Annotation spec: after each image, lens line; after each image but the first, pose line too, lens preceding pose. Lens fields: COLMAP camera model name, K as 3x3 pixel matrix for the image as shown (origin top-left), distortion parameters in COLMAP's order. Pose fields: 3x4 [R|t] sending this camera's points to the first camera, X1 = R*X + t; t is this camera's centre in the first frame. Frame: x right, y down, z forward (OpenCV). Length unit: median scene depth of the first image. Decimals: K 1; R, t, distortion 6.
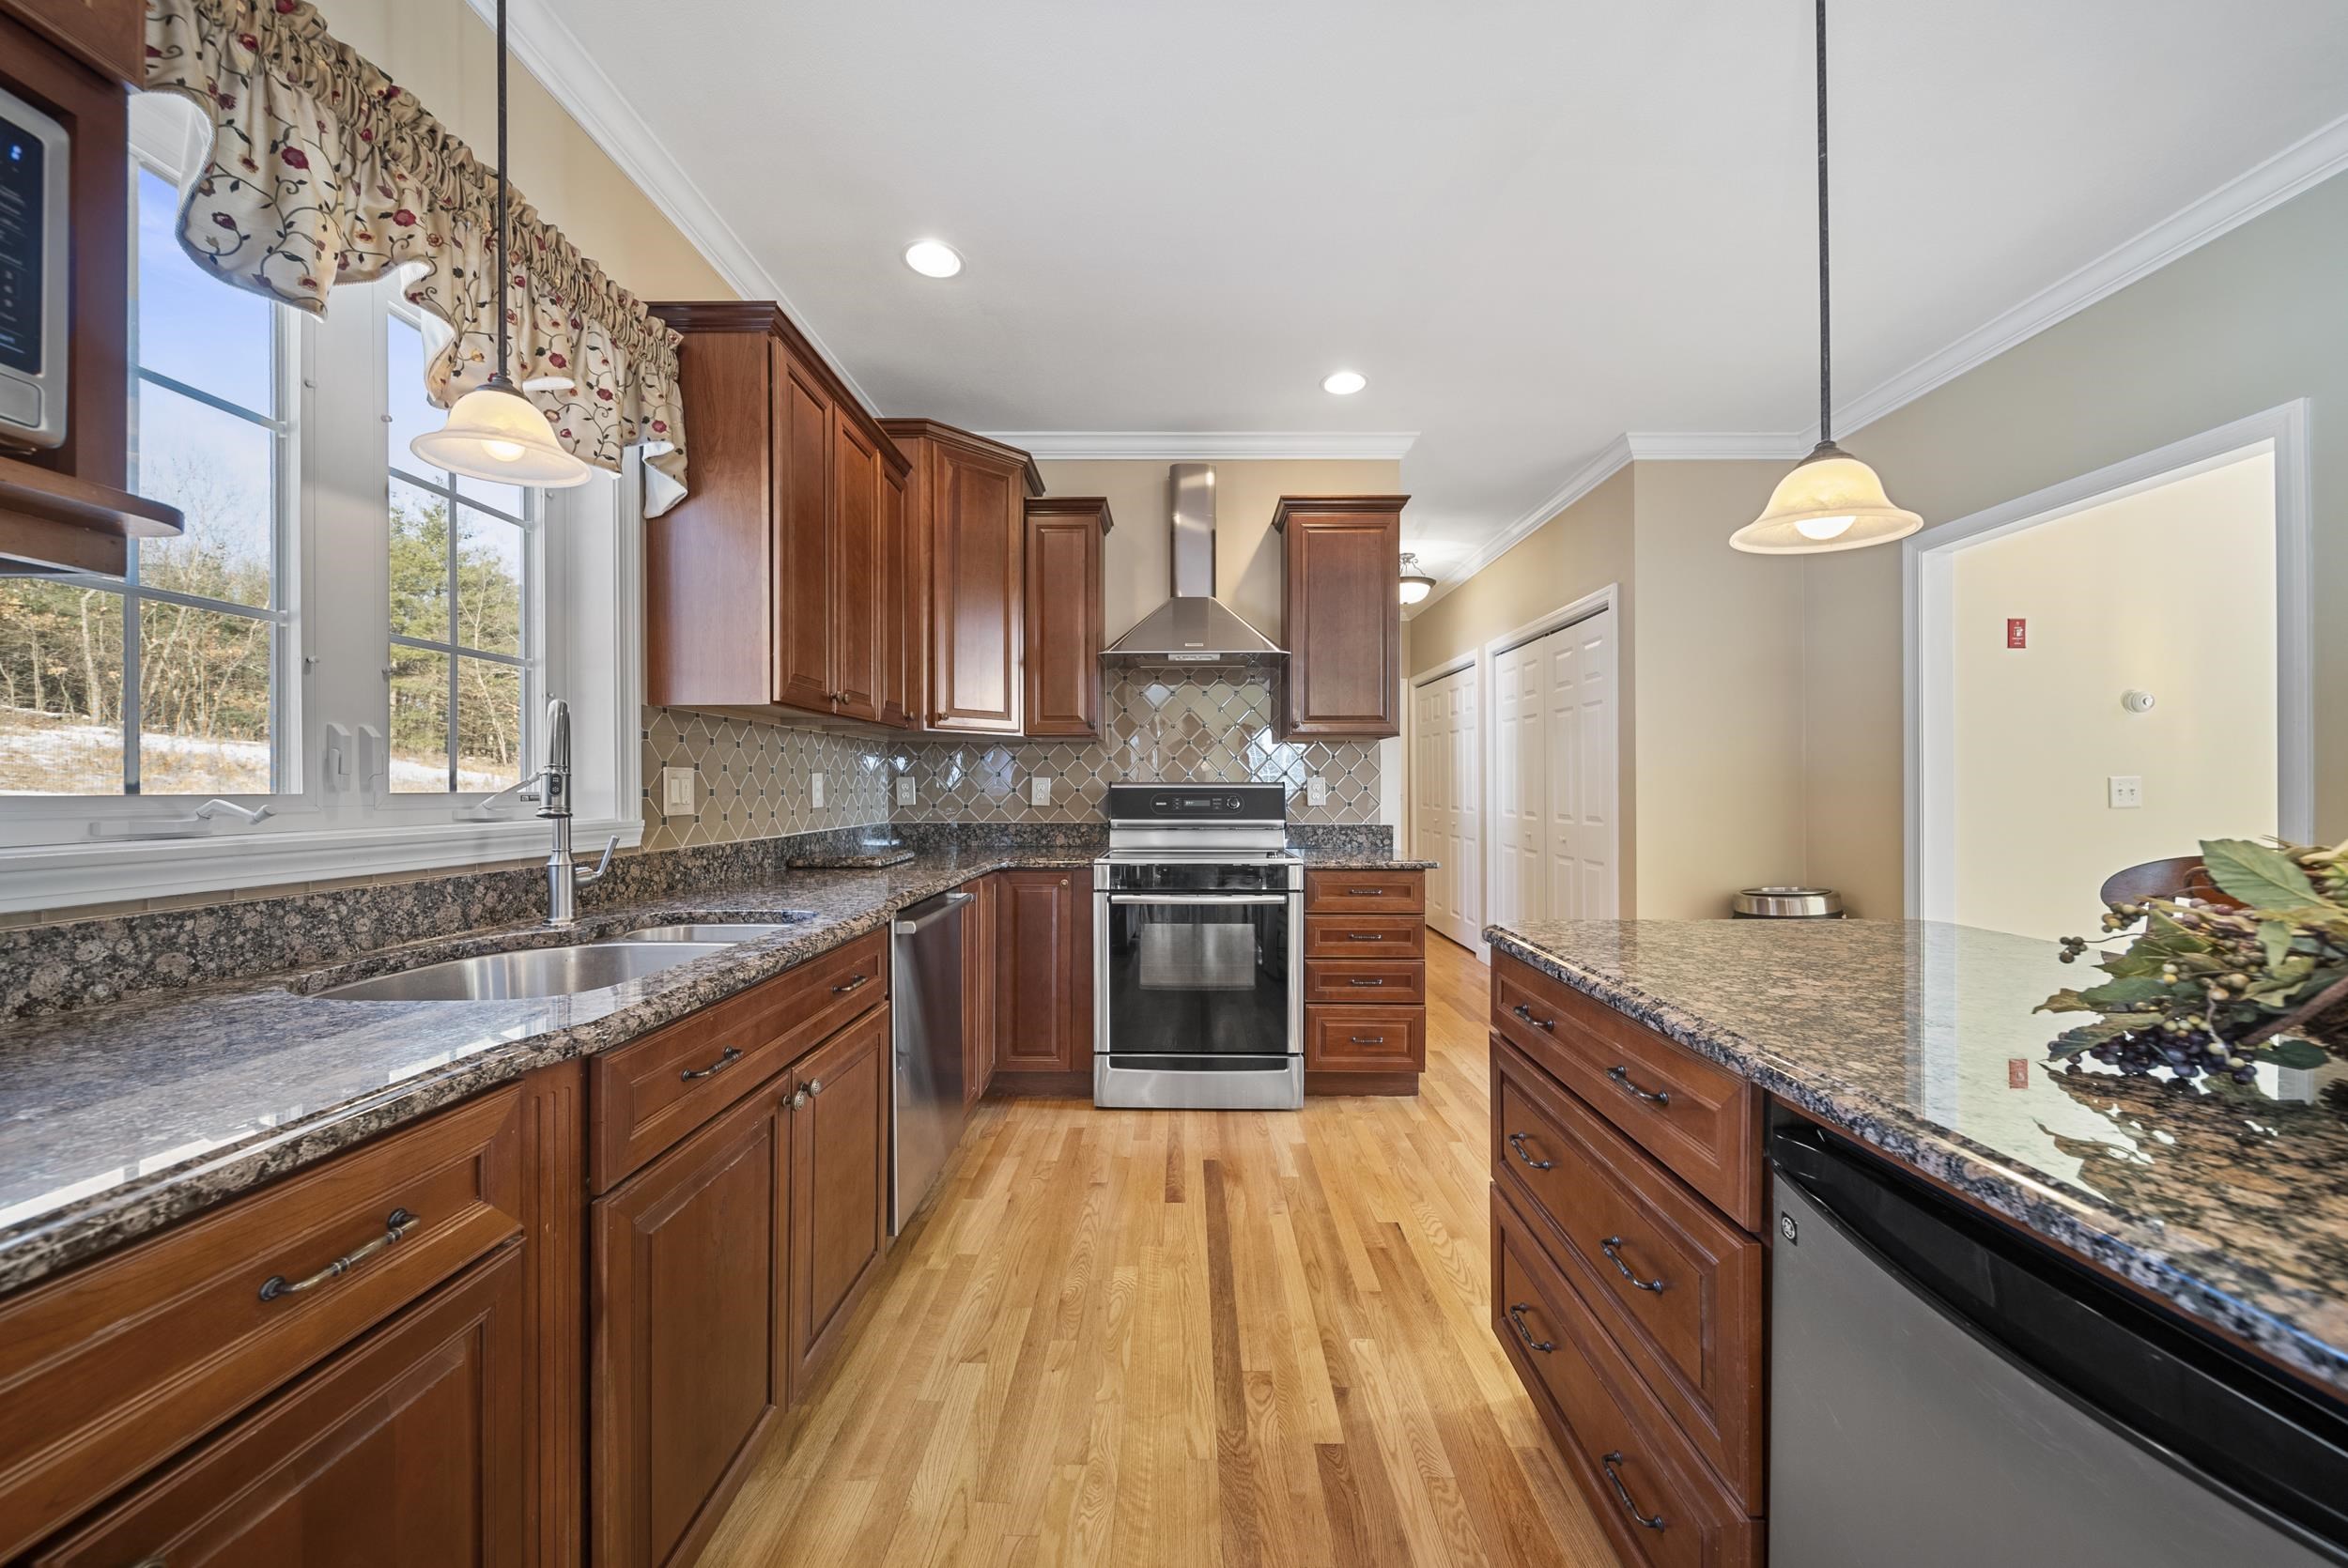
lens RADIAL K [[834.2, 0, 1183.2], [0, 834.2, 788.2], [0, 0, 1]] dist [-0.001827, -0.001047]
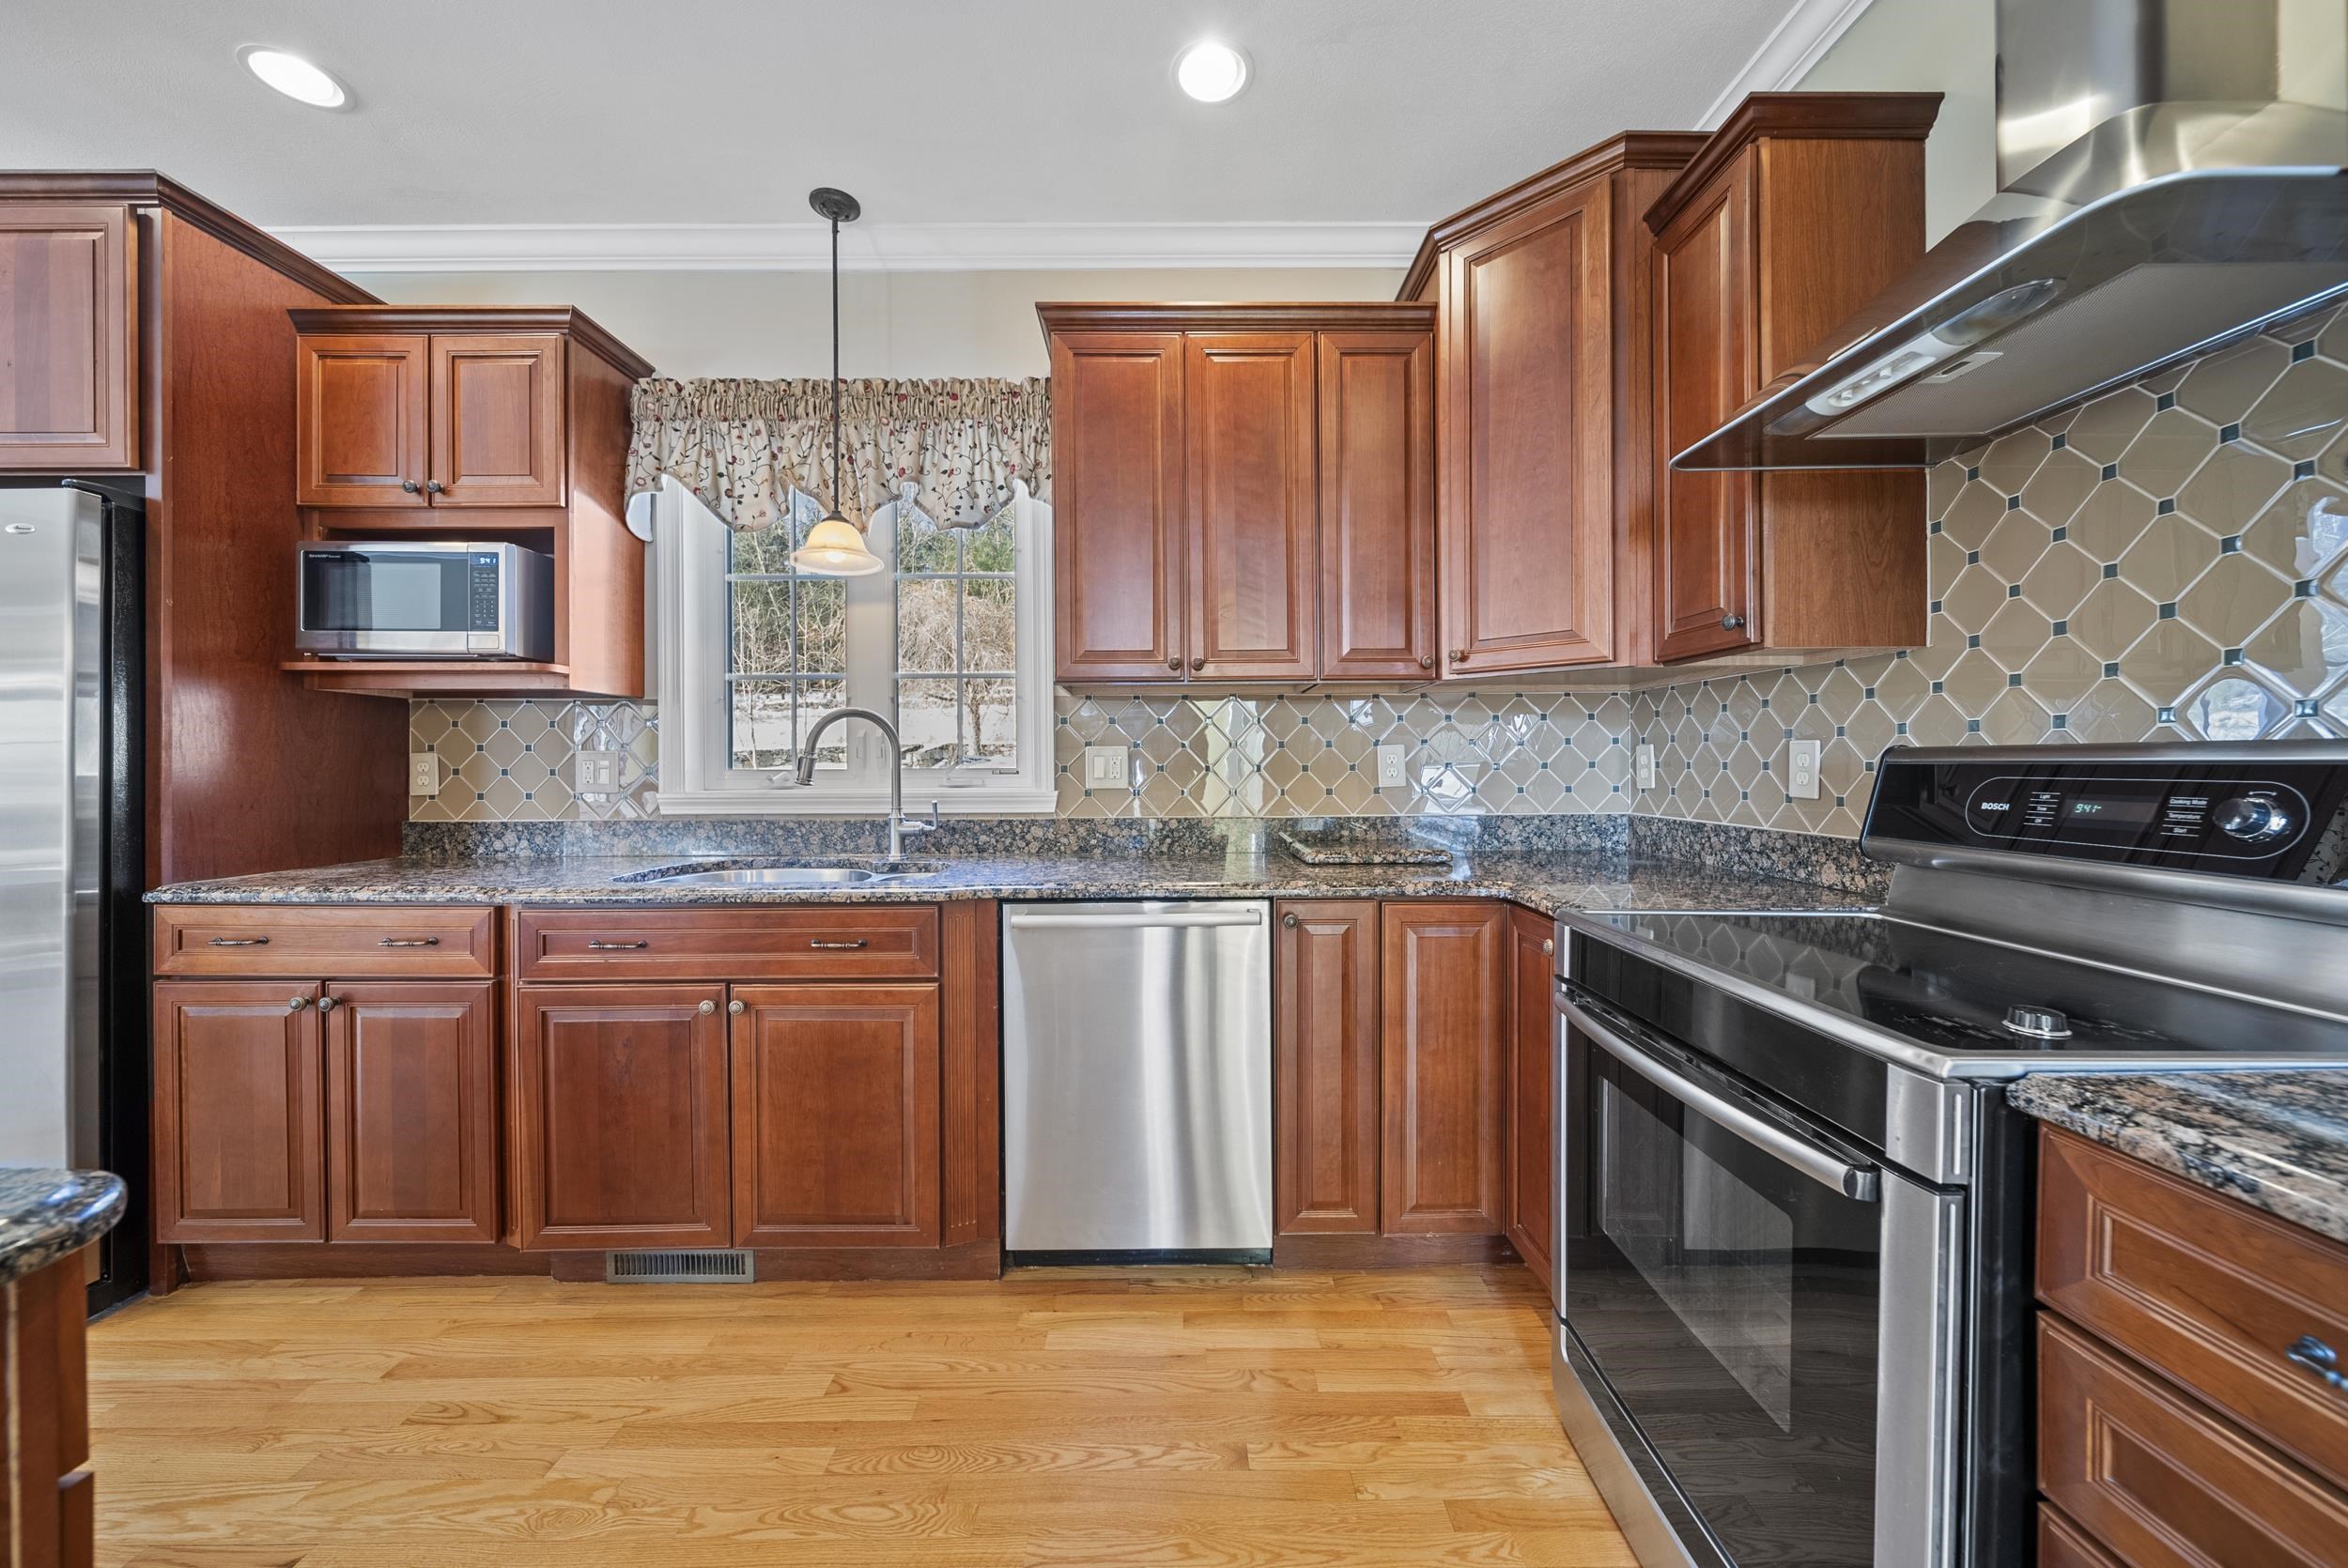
lens RADIAL K [[834.2, 0, 1192.4], [0, 834.2, 769.9], [0, 0, 1]] dist [-0.001827, -0.001047]
pose [[0.014770, 0.007778, -0.999861, 0.487444], [0.004409, 0.999960, 0.007844, -0.001393], [0.999881, -0.004524, 0.014735, 1.003786]]
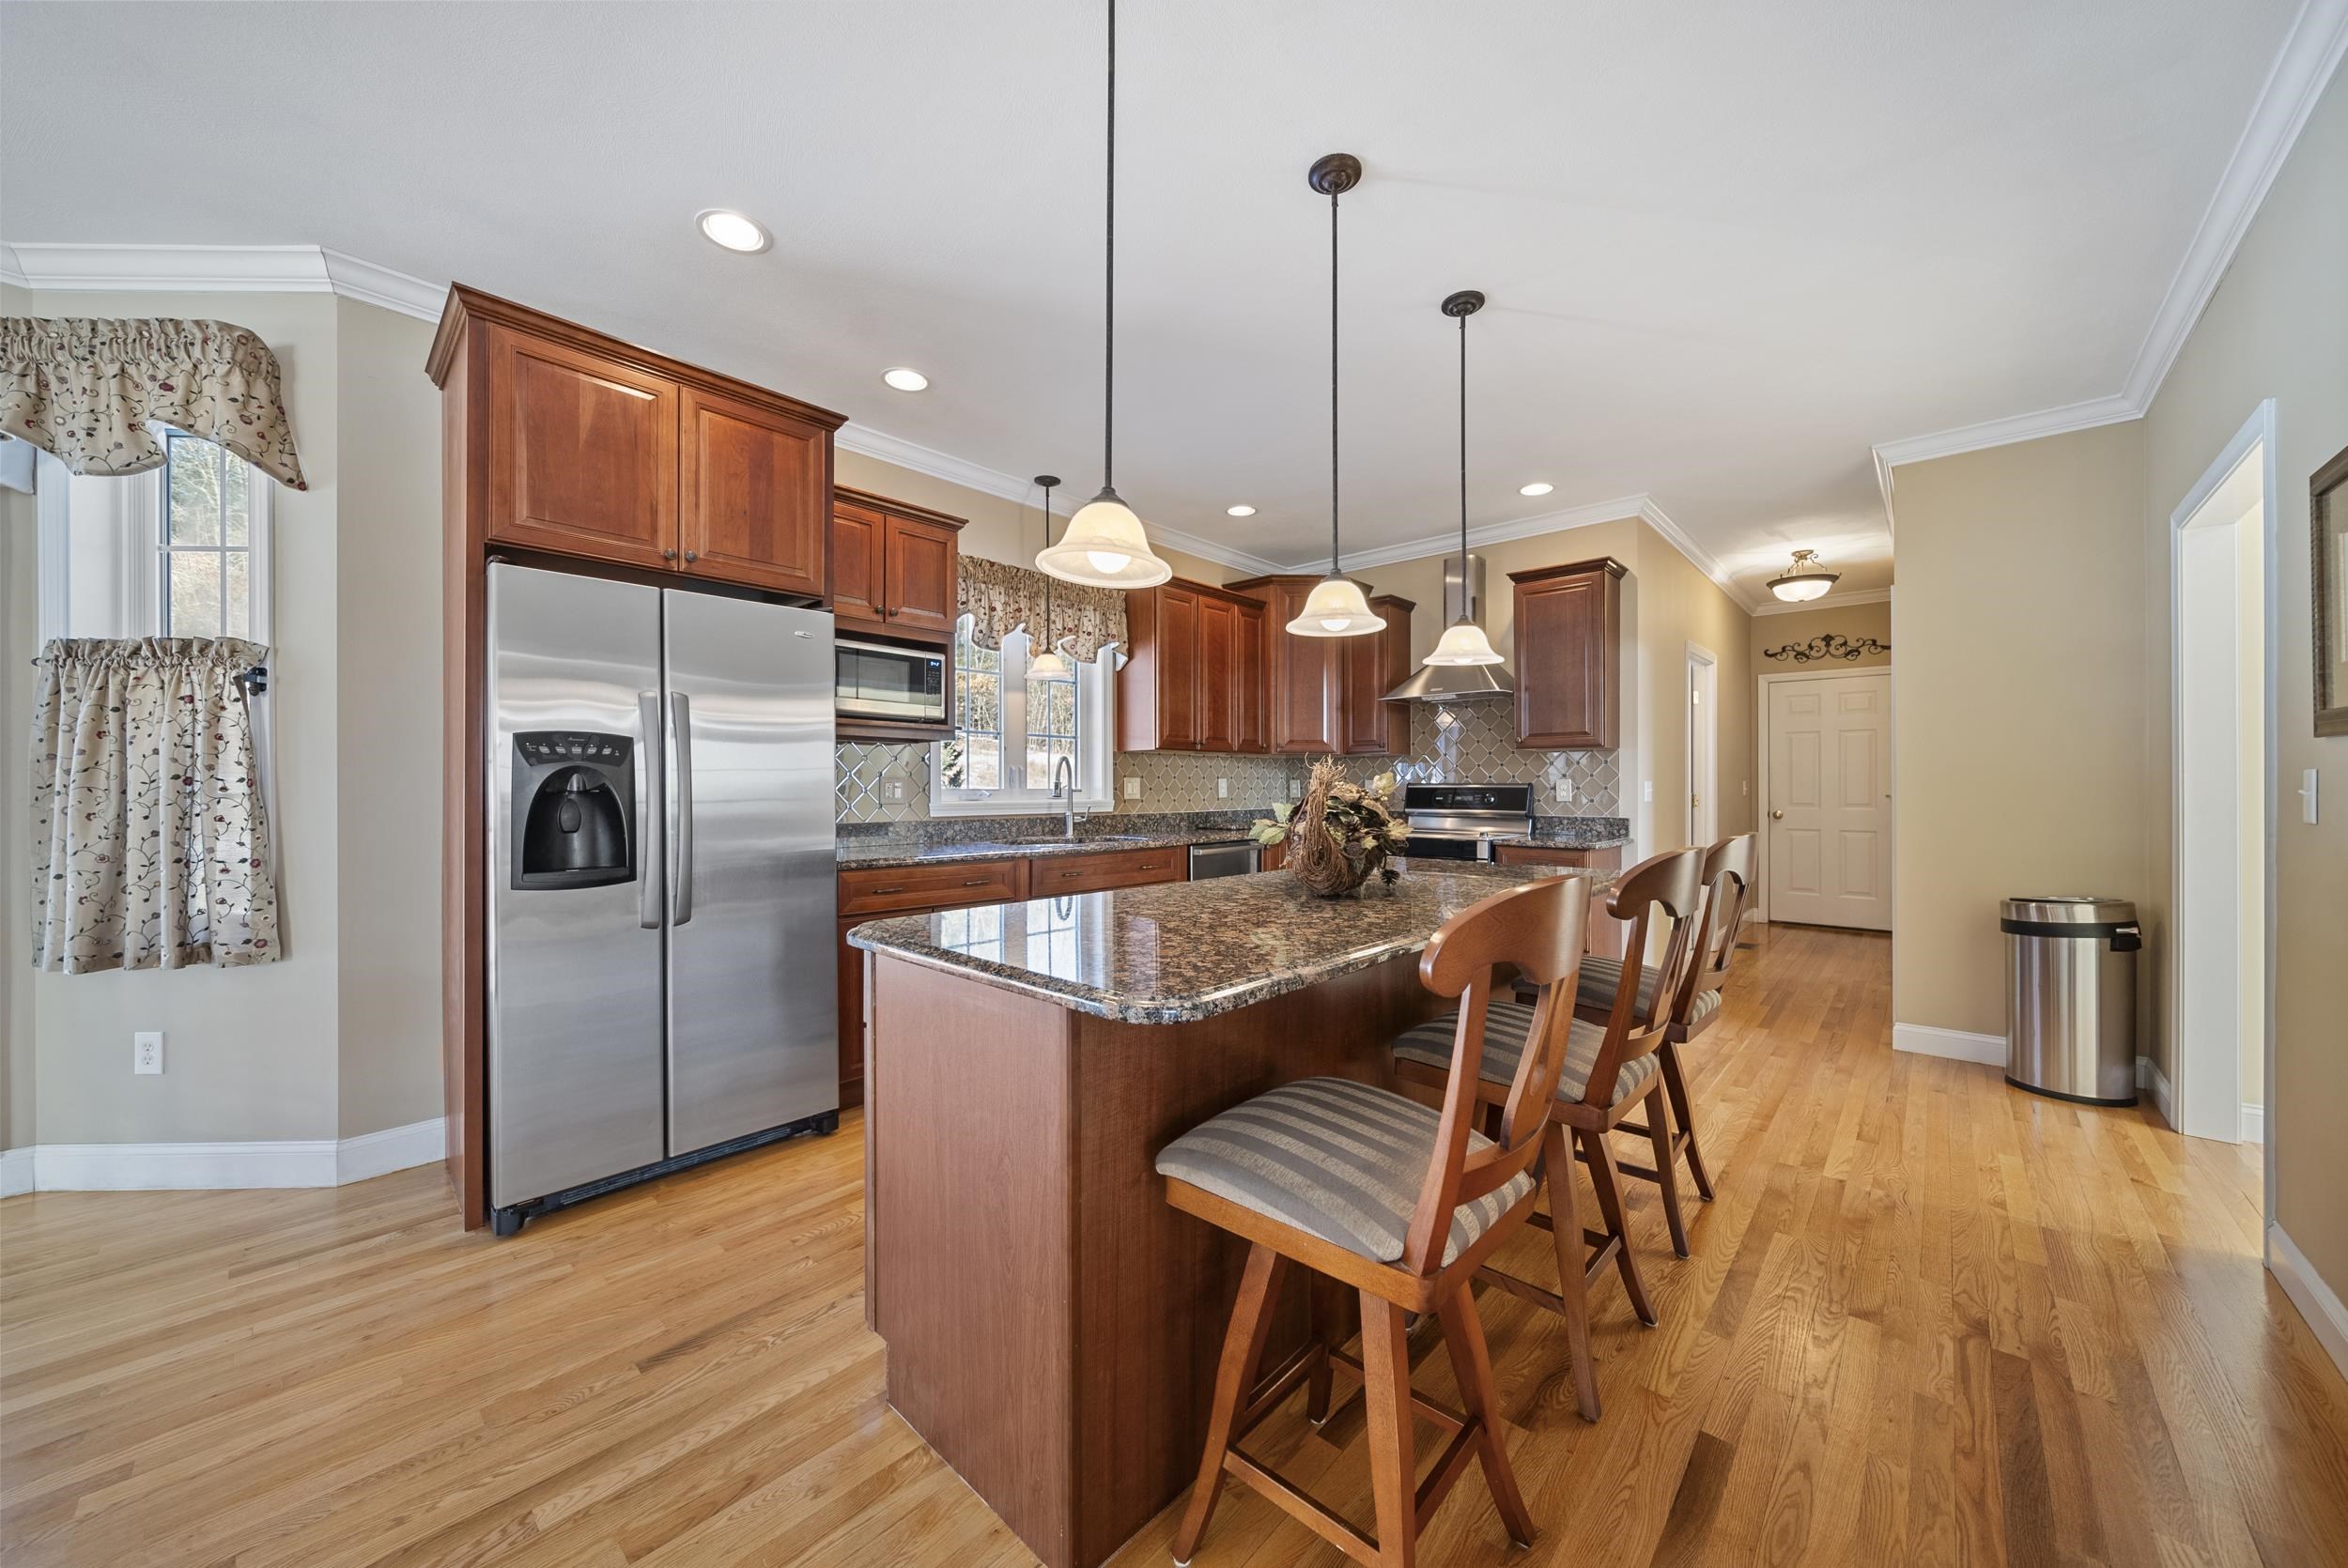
lens RADIAL K [[834.2, 0, 1195.0], [0, 834.2, 782.9], [0, 0, 1]] dist [-0.001827, -0.001047]
pose [[0.751517, -0.001197, -0.659712, 0.917821], [-0.001432, 0.999993, -0.003446, -0.003377], [0.659712, 0.003535, 0.751510, -0.527857]]
